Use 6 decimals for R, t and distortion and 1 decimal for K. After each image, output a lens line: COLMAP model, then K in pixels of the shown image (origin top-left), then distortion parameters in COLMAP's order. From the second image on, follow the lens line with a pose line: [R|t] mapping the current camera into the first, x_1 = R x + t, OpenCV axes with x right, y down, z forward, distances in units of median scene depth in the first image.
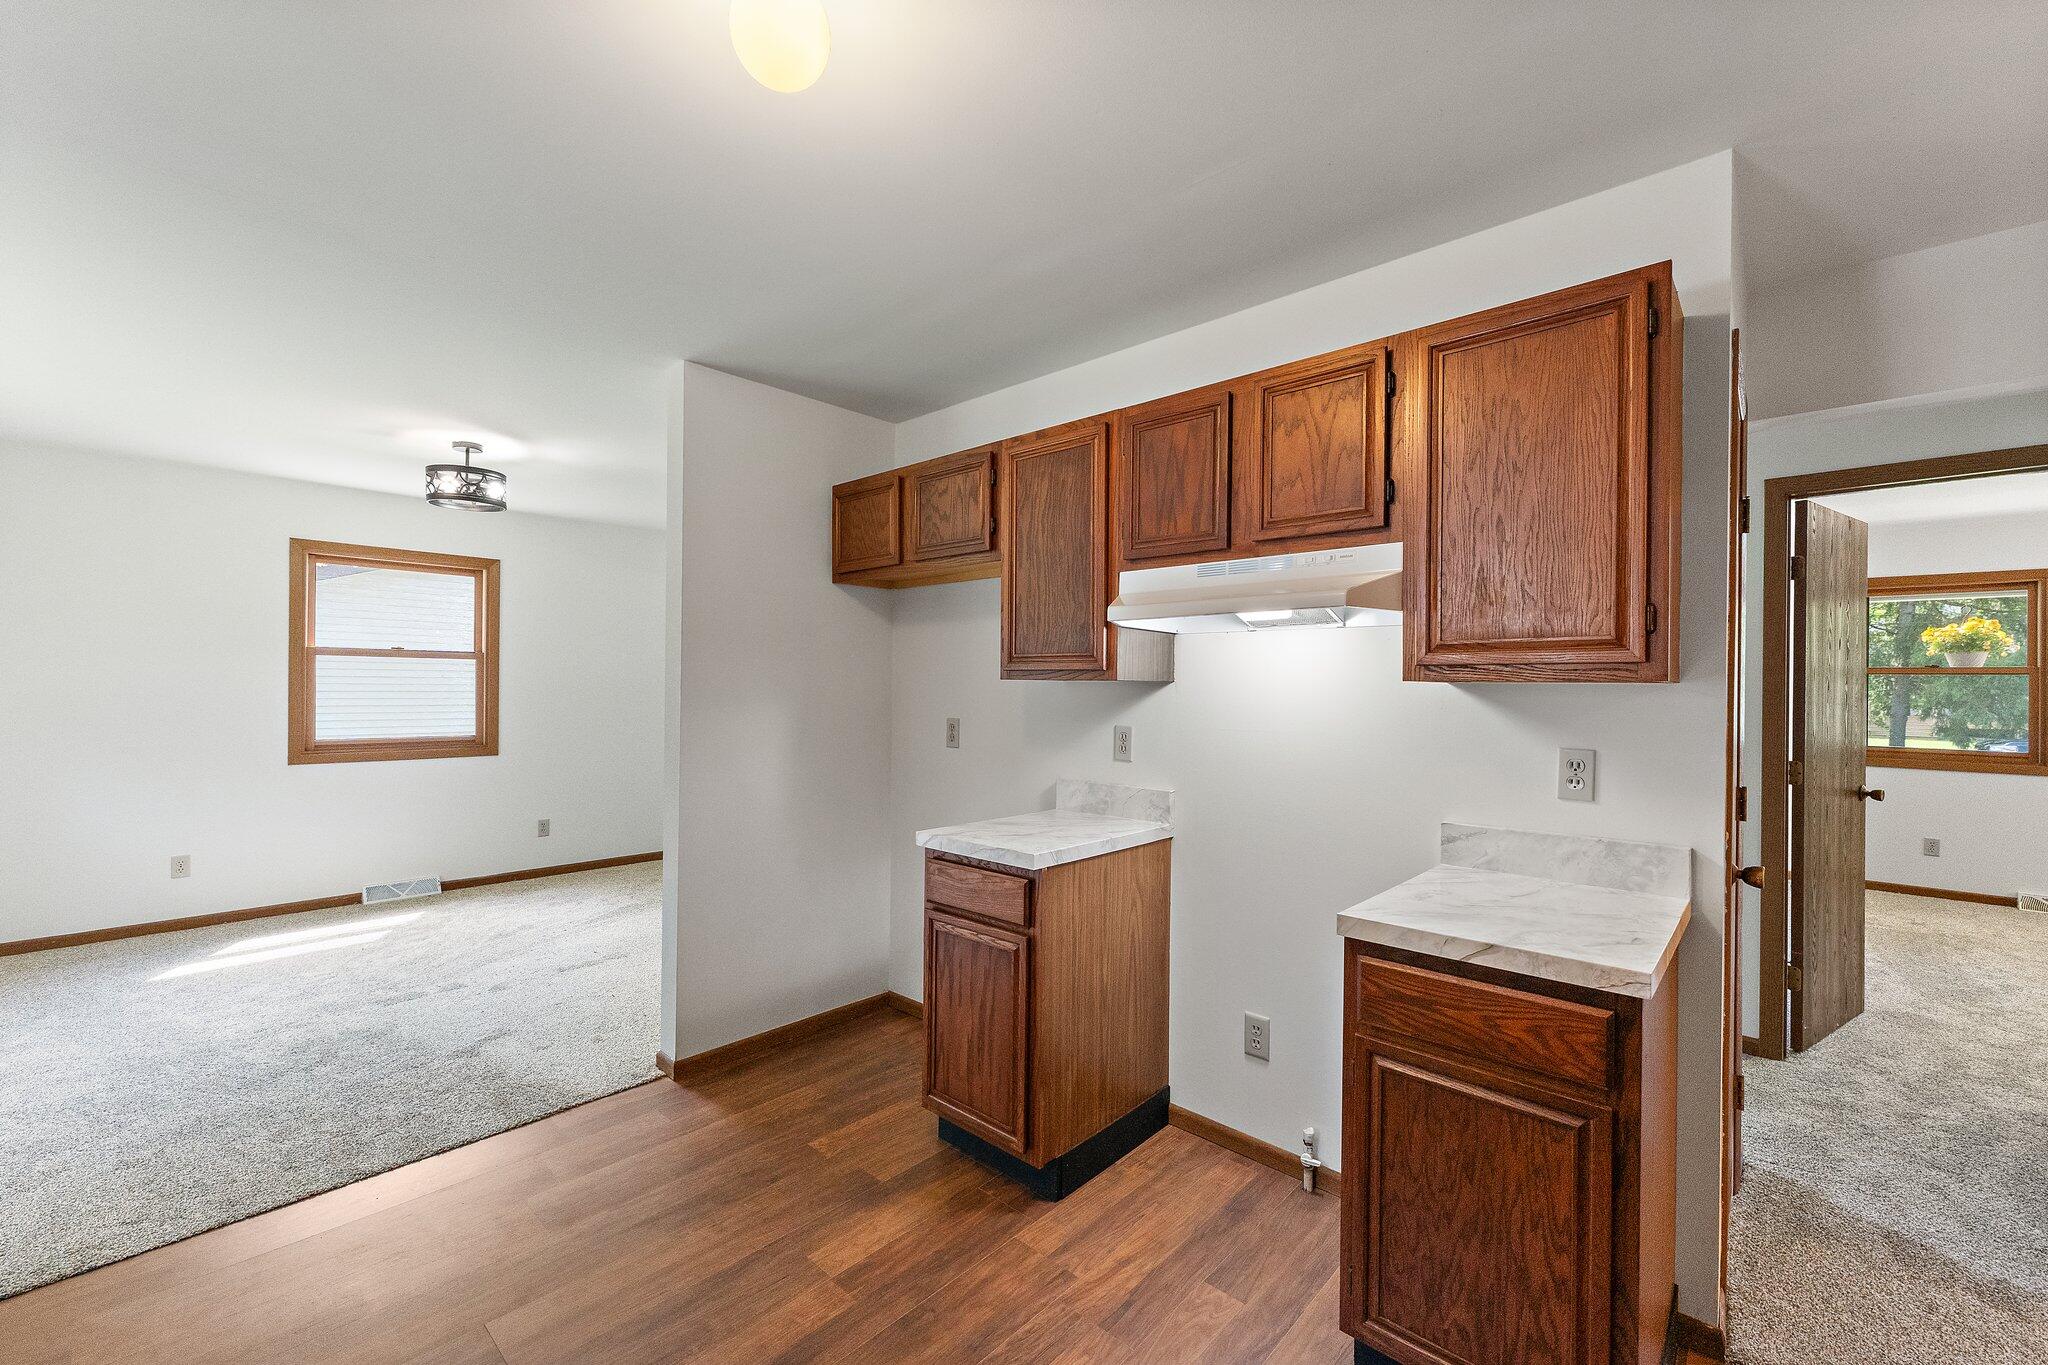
lens RADIAL K [[823.7, 0, 1031.5], [0, 823.7, 689.4], [0, 0, 1]] dist [0.000603, 0.000234]
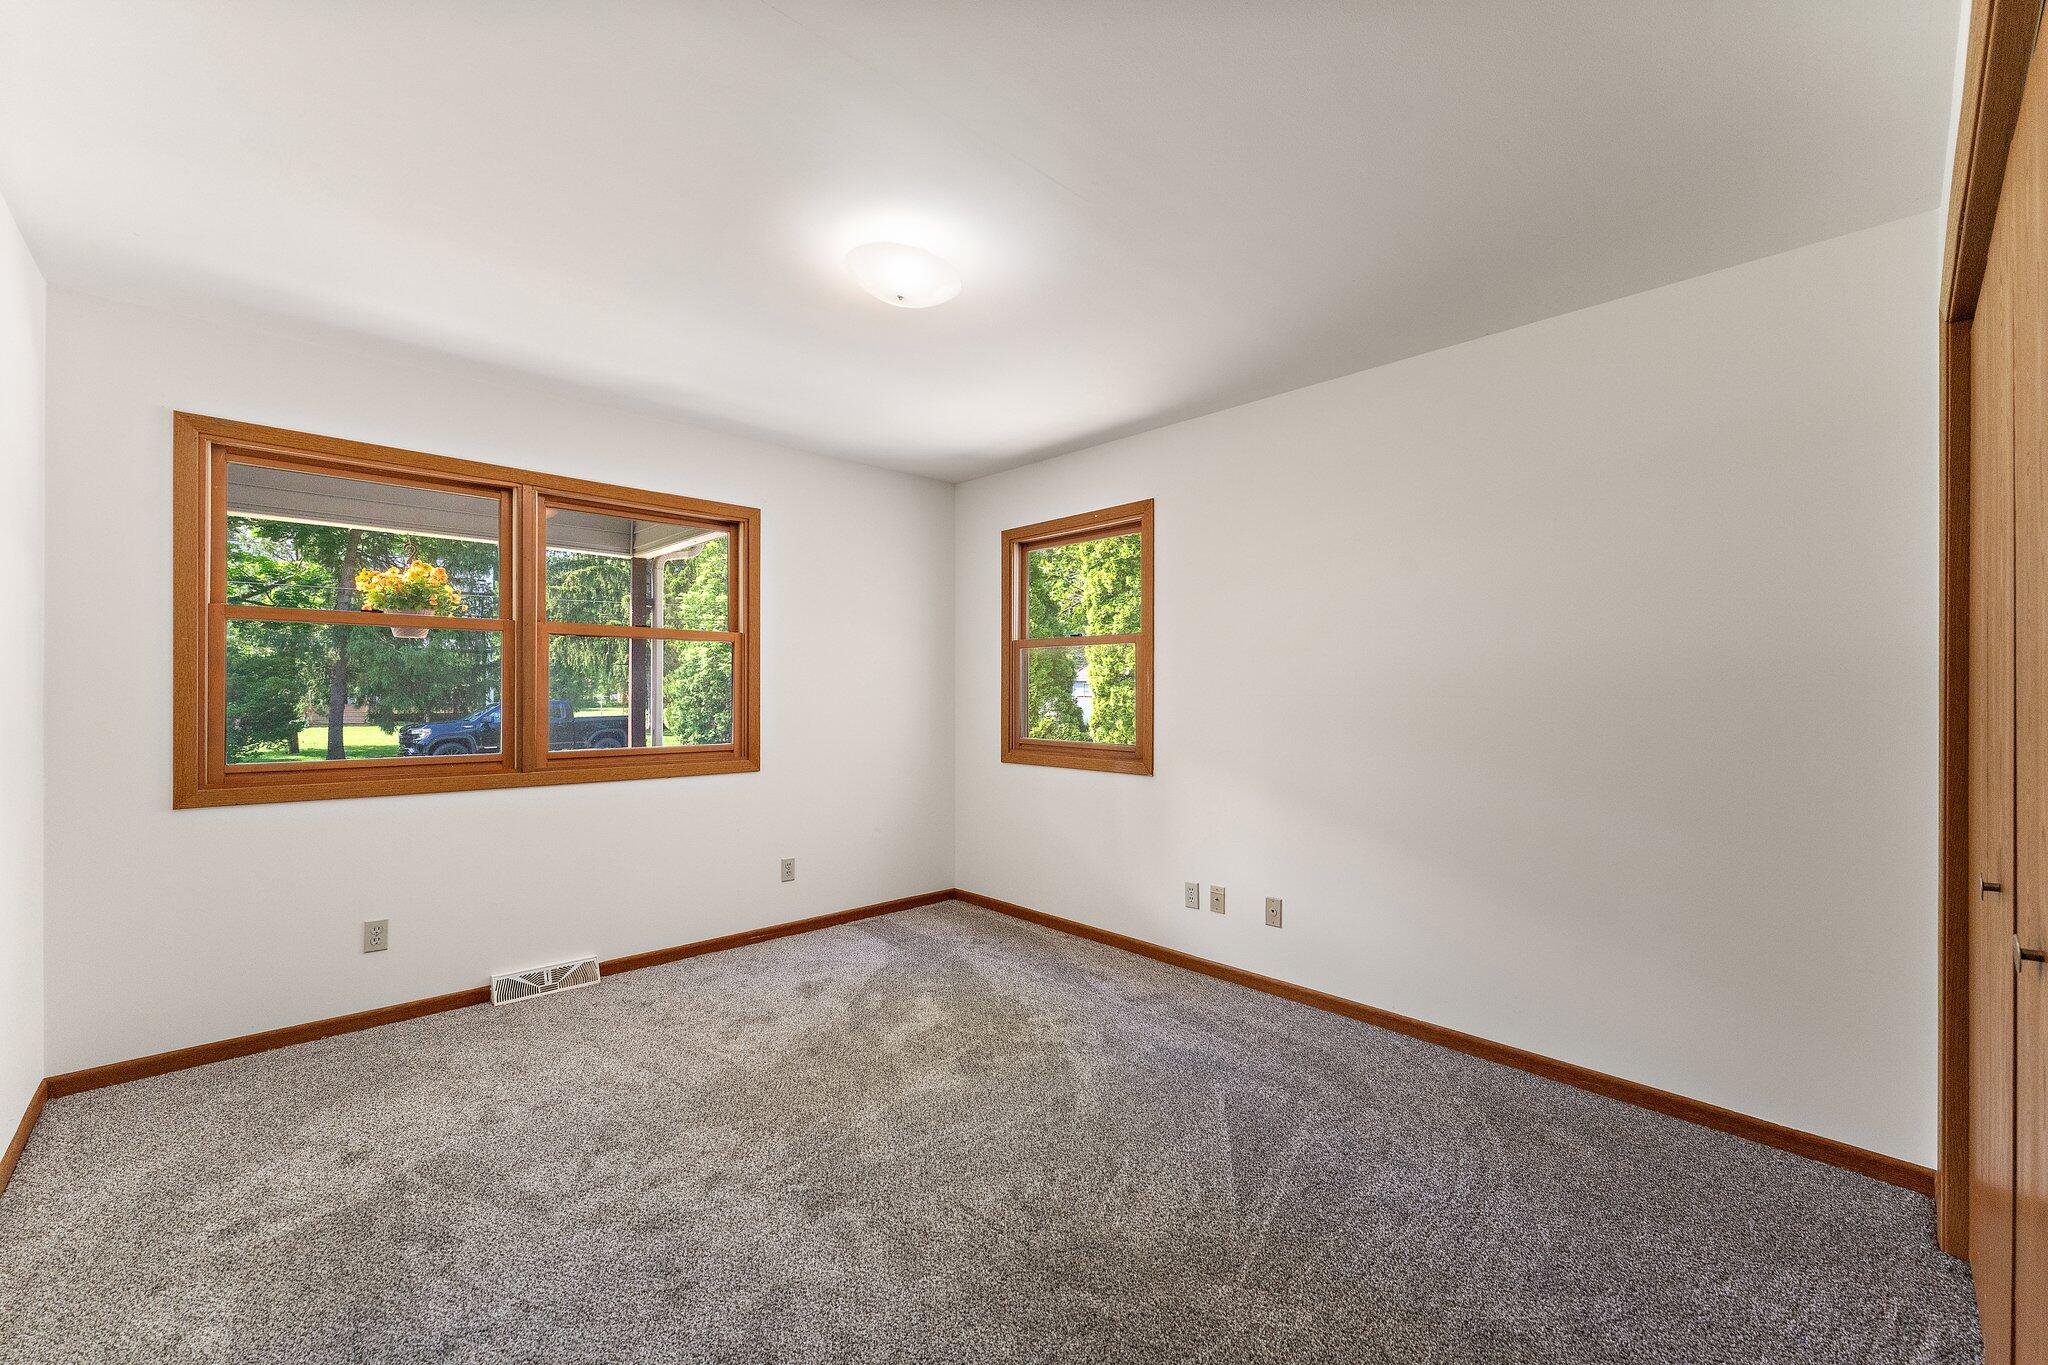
lens RADIAL K [[823.7, 0, 1030.4], [0, 823.7, 684.0], [0, 0, 1]] dist [0.000603, 0.000234]
pose [[0.061808, -0.002424, 0.998085, 0.438695], [-0.001611, 0.999996, 0.002528, 0.016909], [-0.998087, -0.001764, 0.061804, 0.405629]]
